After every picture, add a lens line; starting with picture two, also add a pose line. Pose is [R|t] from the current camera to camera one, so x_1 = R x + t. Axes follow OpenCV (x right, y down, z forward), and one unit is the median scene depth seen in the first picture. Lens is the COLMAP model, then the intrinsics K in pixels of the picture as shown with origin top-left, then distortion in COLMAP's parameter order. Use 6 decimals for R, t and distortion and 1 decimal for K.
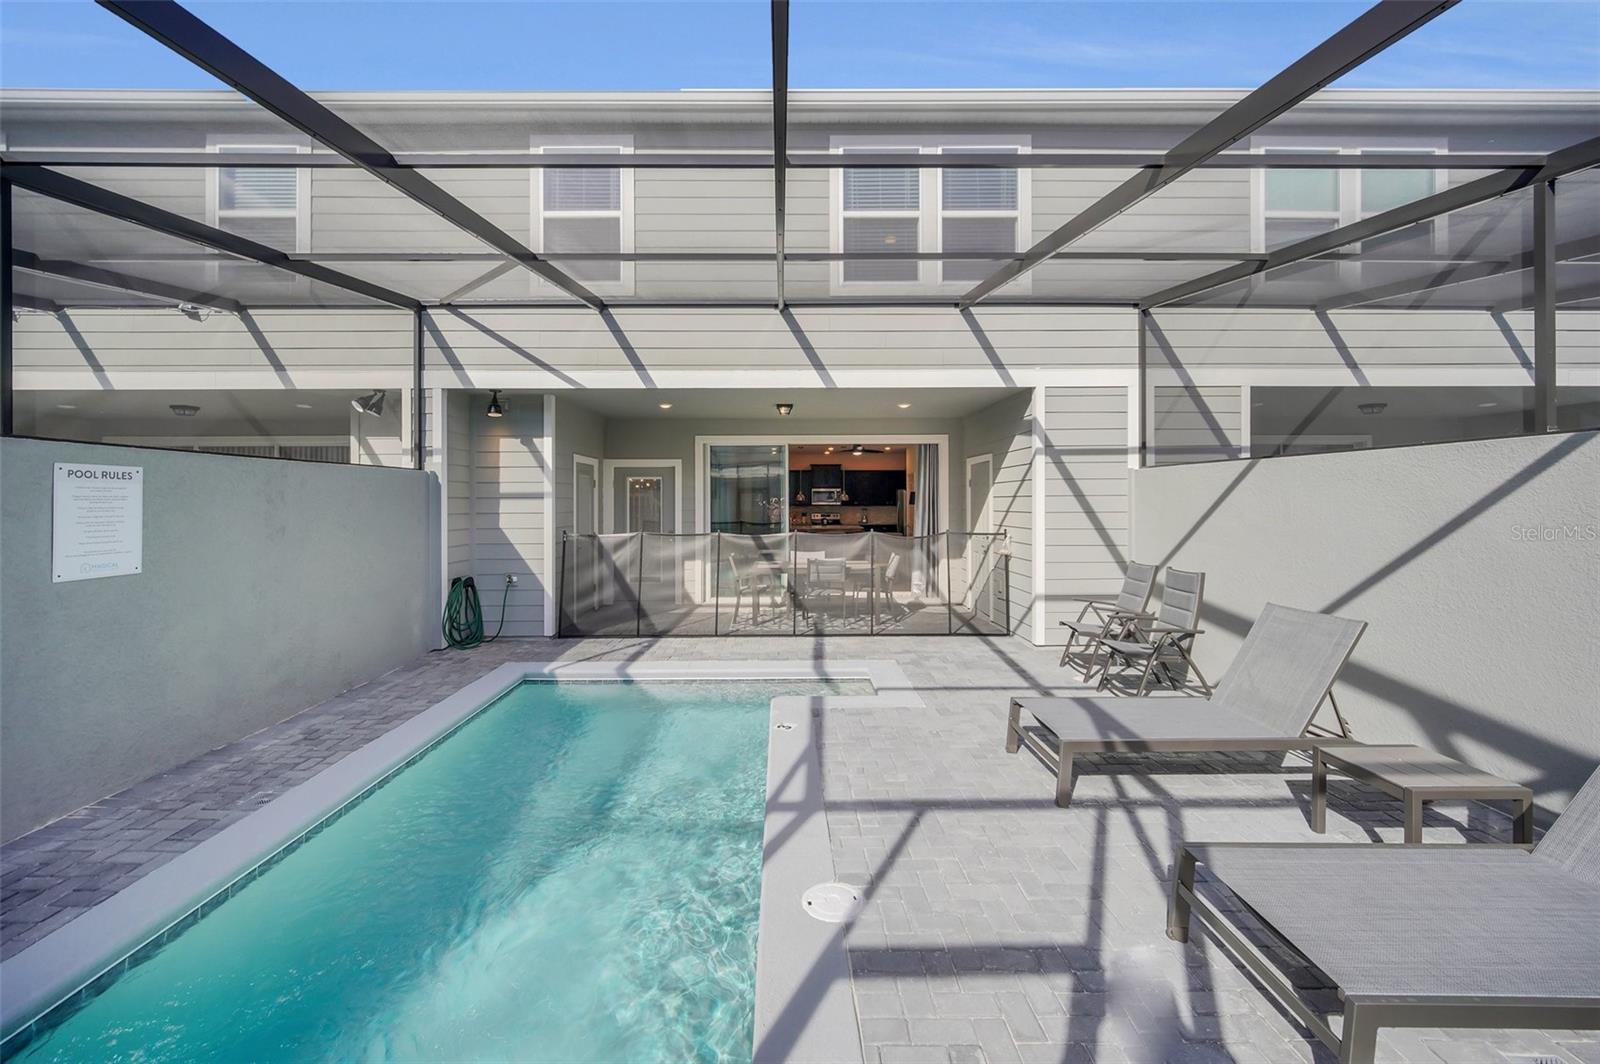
lens RADIAL K [[652.1, 0, 762.7], [0, 652.1, 493.2], [0, 0, 1]] dist [-0.007627, -0.000474]
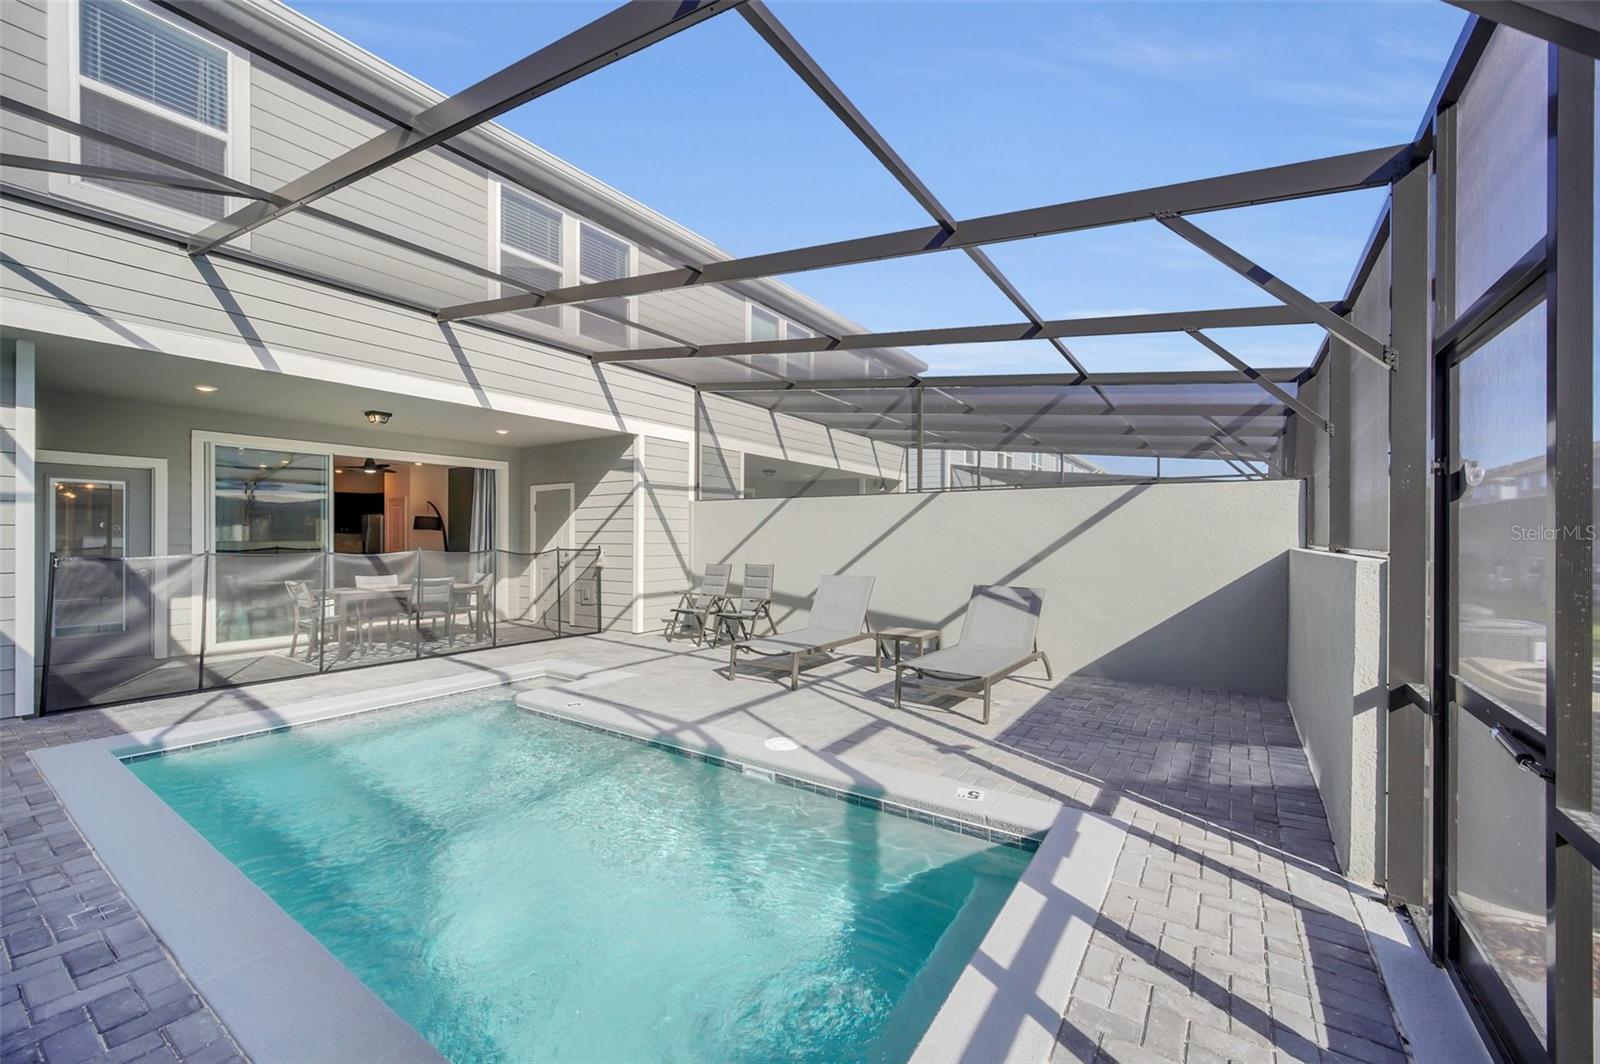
lens RADIAL K [[652.1, 0, 792.1], [0, 652.1, 539.2], [0, 0, 1]] dist [-0.007627, -0.000474]
pose [[0.563926, 0.003212, 0.825819, -0.480182], [-0.015854, 0.999850, 0.006937, 0.031407], [-0.825673, -0.017004, 0.563892, 0.011952]]
